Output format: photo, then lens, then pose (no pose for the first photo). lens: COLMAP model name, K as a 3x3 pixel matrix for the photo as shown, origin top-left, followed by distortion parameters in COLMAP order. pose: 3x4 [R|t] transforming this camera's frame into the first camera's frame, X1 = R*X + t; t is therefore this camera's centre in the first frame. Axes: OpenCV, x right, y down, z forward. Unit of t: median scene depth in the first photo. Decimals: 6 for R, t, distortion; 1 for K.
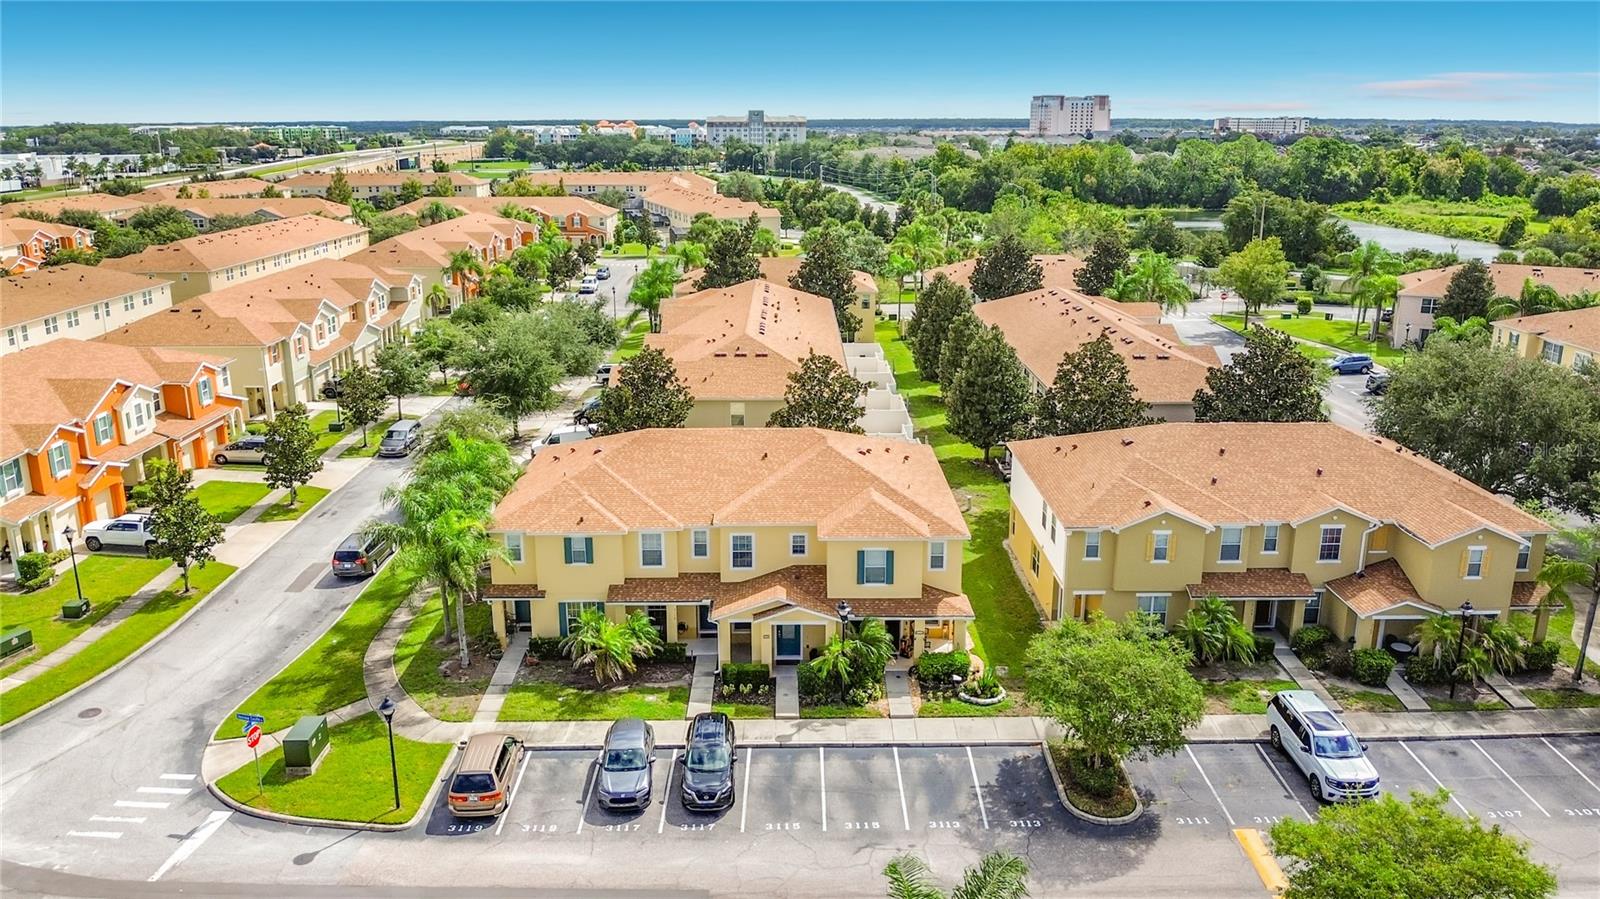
lens RADIAL K [[1173.0, 0, 791.1], [0, 1173.0, 447.8], [0, 0, 1]] dist [0.064488, -0.114945]
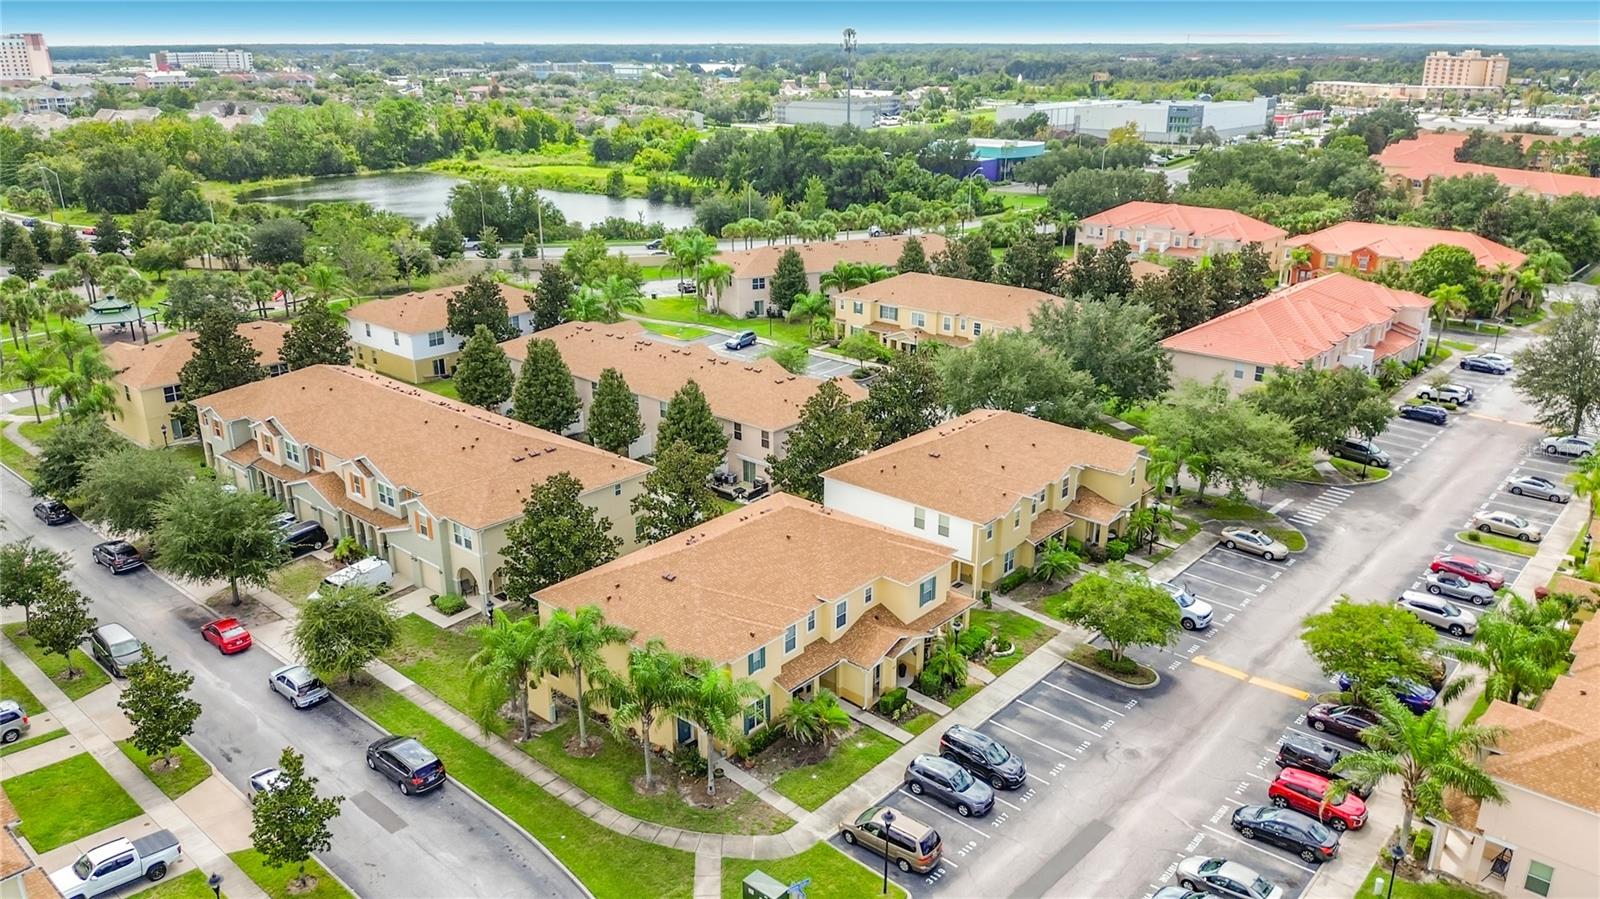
lens RADIAL K [[1173.0, 0, 791.1], [0, 1173.0, 447.8], [0, 0, 1]] dist [0.064488, -0.114945]
pose [[0.678810, -0.243905, 0.692624, -0.916502], [0.204573, 0.968697, 0.140631, -0.277799], [-0.705243, 0.046230, 0.707457, 0.122546]]
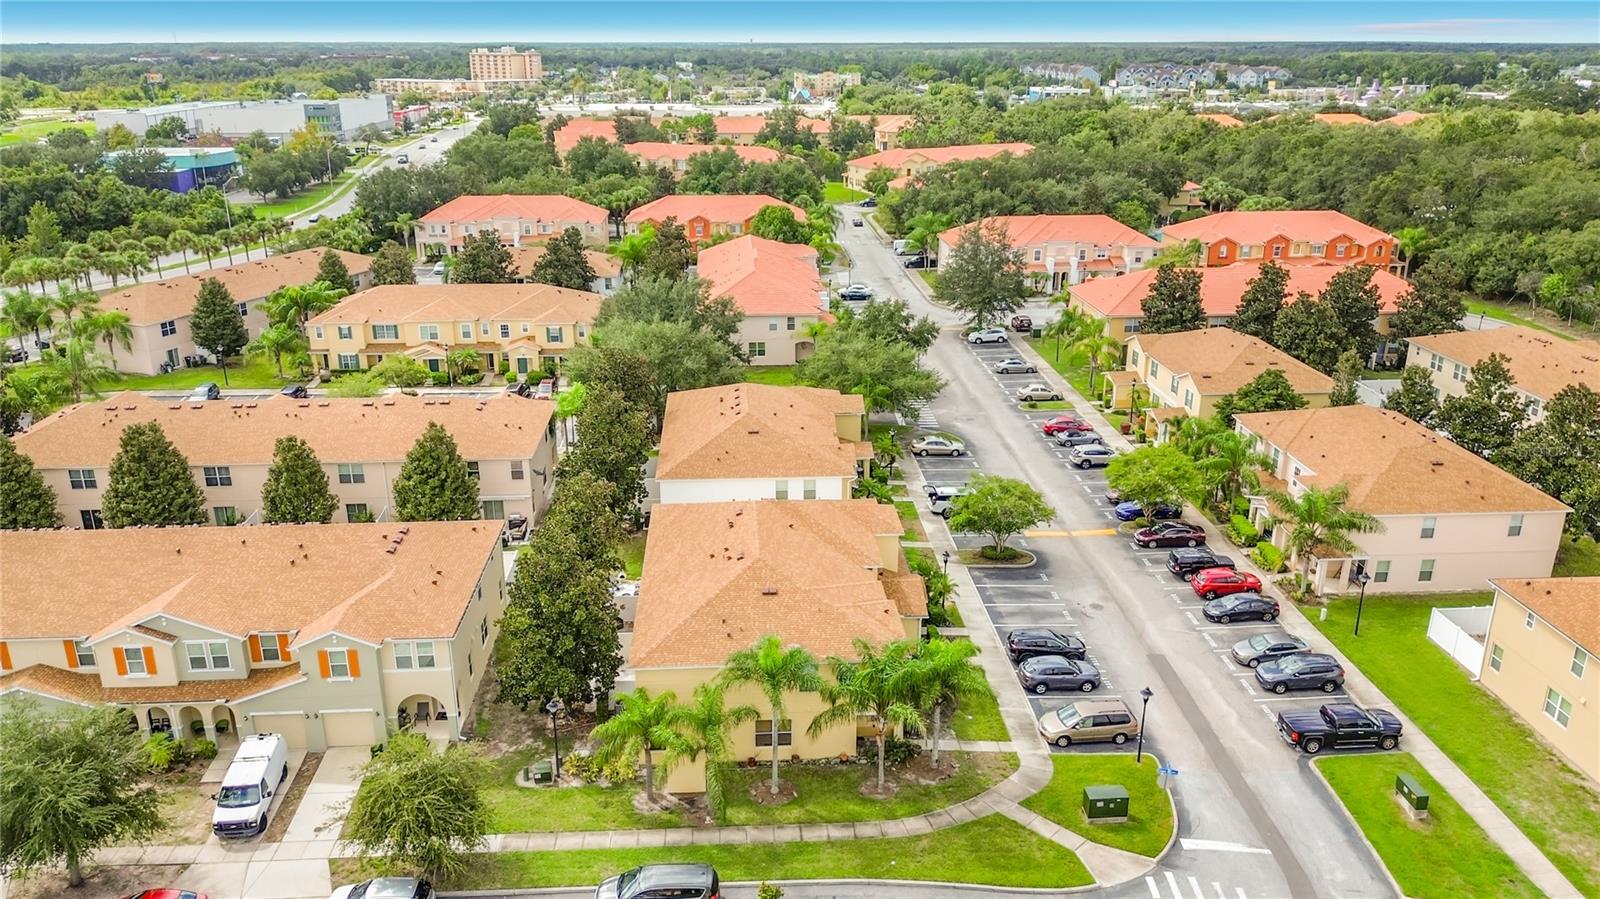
lens RADIAL K [[1173.0, 0, 791.1], [0, 1173.0, 447.8], [0, 0, 1]] dist [0.064488, -0.114945]
pose [[-0.042391, -0.330402, 0.942888, -1.234257], [0.273409, 0.903876, 0.329023, -0.506034], [-0.960963, 0.271741, 0.052019, 0.972867]]
